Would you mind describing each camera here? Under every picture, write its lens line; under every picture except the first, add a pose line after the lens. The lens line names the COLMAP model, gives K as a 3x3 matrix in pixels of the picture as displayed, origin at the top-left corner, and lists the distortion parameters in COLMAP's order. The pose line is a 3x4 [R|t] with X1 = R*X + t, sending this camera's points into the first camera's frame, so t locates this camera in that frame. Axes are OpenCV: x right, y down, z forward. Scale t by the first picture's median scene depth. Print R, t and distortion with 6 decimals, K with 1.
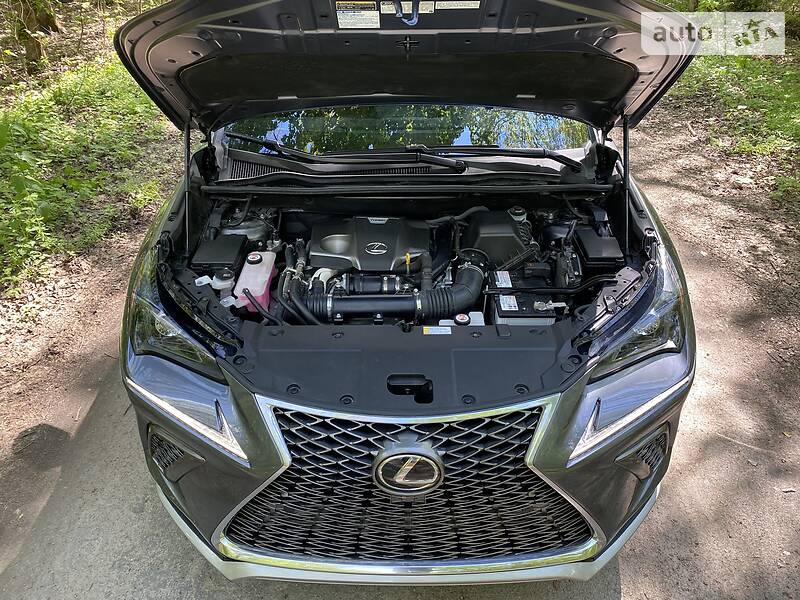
lens RADIAL K [[627.0, 0, 400.0], [0, 627.0, 300.0], [0, 0, 1]] dist [0.038797, -0.004386]
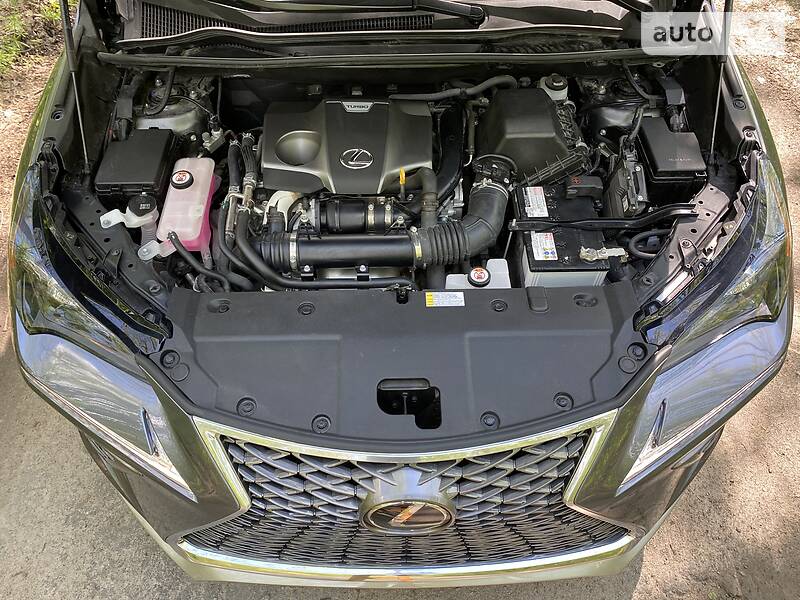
lens RADIAL K [[648.2, 0, 397.7], [0, 648.2, 299.6], [0, 0, 1]] dist [-0.001398, 0.013587]
pose [[0.999798, -0.015108, 0.013261, -0.003986], [0.010049, 0.946967, 0.321175, -0.170215], [-0.017410, -0.320976, 0.946927, 0.273903]]
